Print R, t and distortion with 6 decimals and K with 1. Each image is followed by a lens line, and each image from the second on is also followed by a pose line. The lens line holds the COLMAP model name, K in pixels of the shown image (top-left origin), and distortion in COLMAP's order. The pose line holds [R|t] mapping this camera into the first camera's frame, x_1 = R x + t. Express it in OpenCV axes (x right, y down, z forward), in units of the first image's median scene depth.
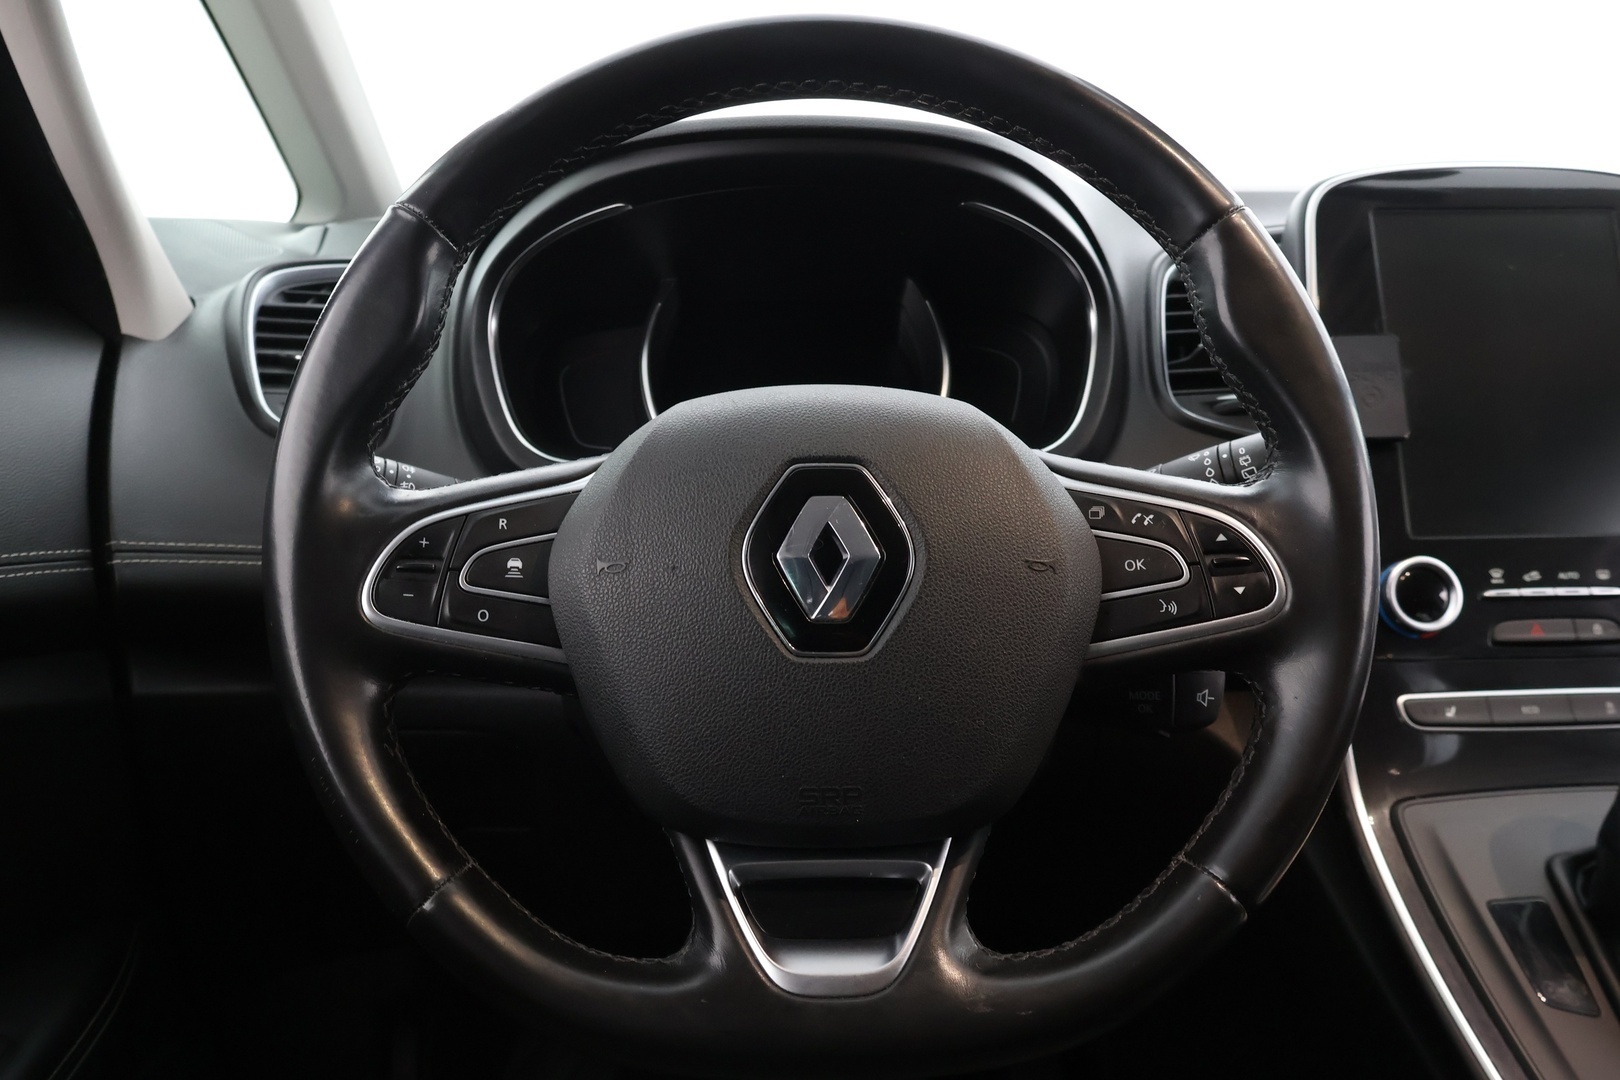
lens RADIAL K [[1346.6, 0, 810.0], [0, 1346.6, 540.0], [0, 0, 1]] dist [0.003439, -0.002523]
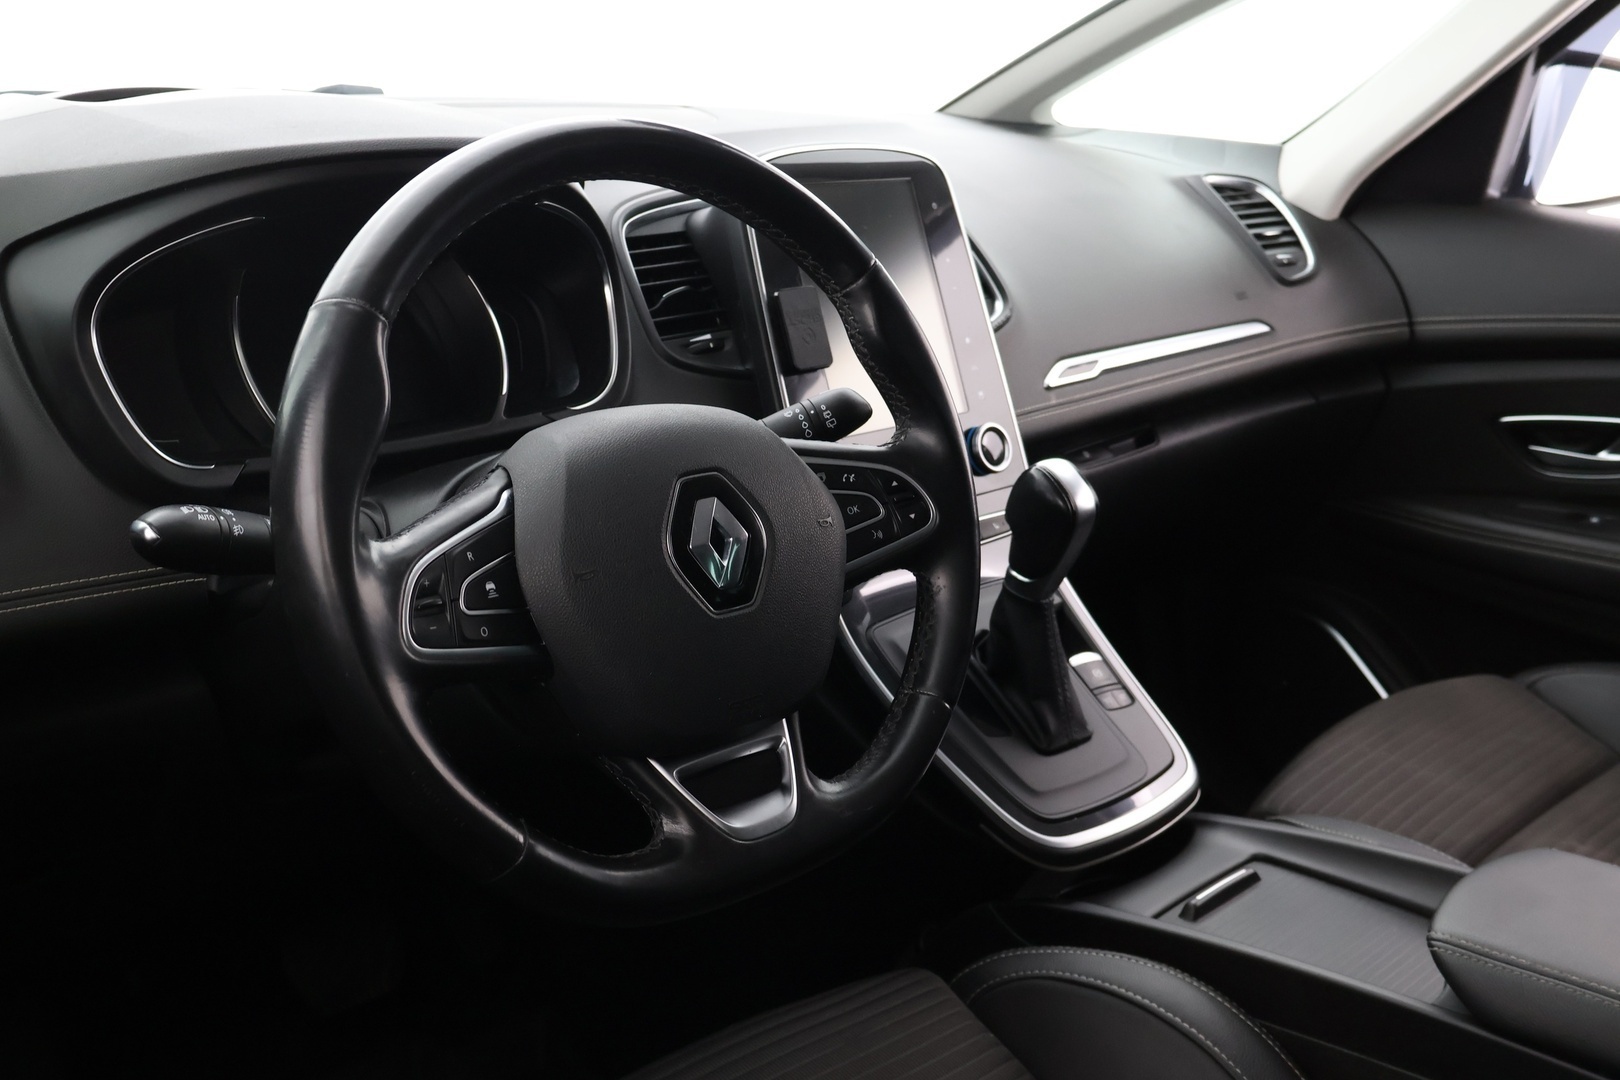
lens RADIAL K [[1589.3, 0, 860.9], [0, 1589.3, 540.3], [0, 0, 1]] dist [-0.001744, -0.006110]
pose [[0.739591, -0.167375, 0.651914, -0.926331], [0.084630, 0.984025, 0.156631, -0.228082], [-0.667715, -0.060672, 0.741940, -0.326058]]
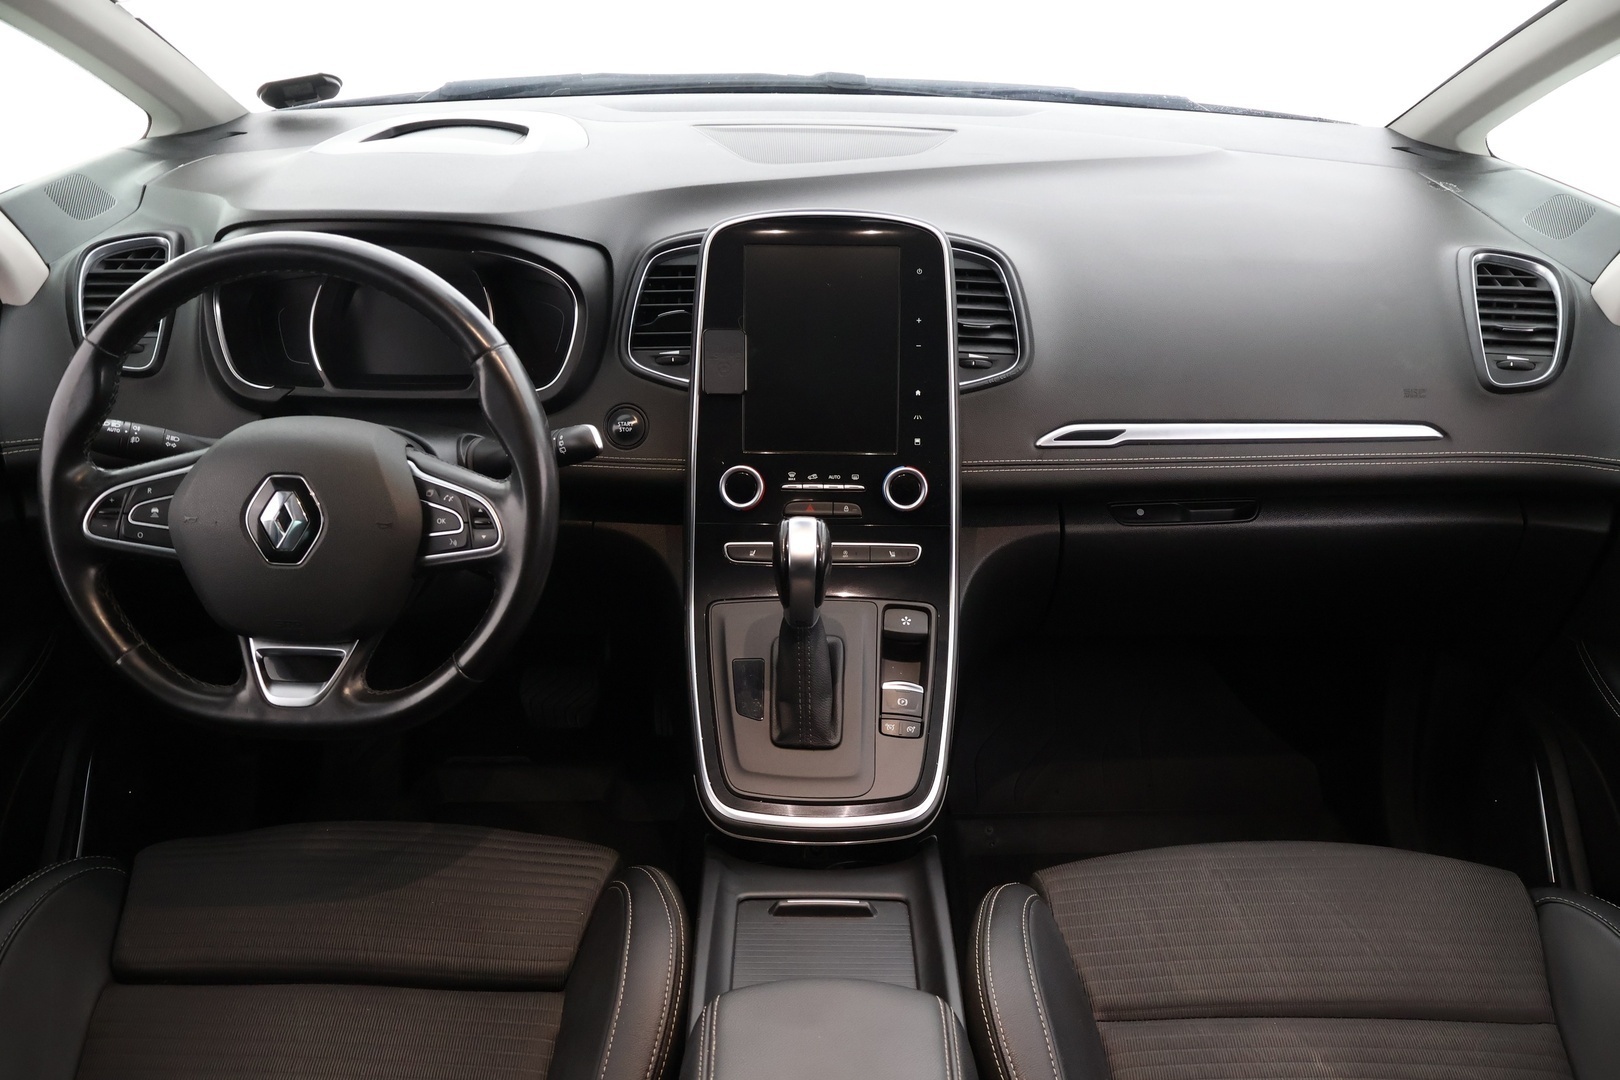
lens RADIAL K [[1330.2, 0, 810.0], [0, 1330.2, 540.0], [0, 0, 1]] dist [-0.003287, 0.000852]
pose [[0.998718, 0.040273, -0.030678, 0.906222], [-0.030618, 0.963068, 0.267513, -0.543933], [0.040319, -0.266231, 0.963066, -1.035230]]
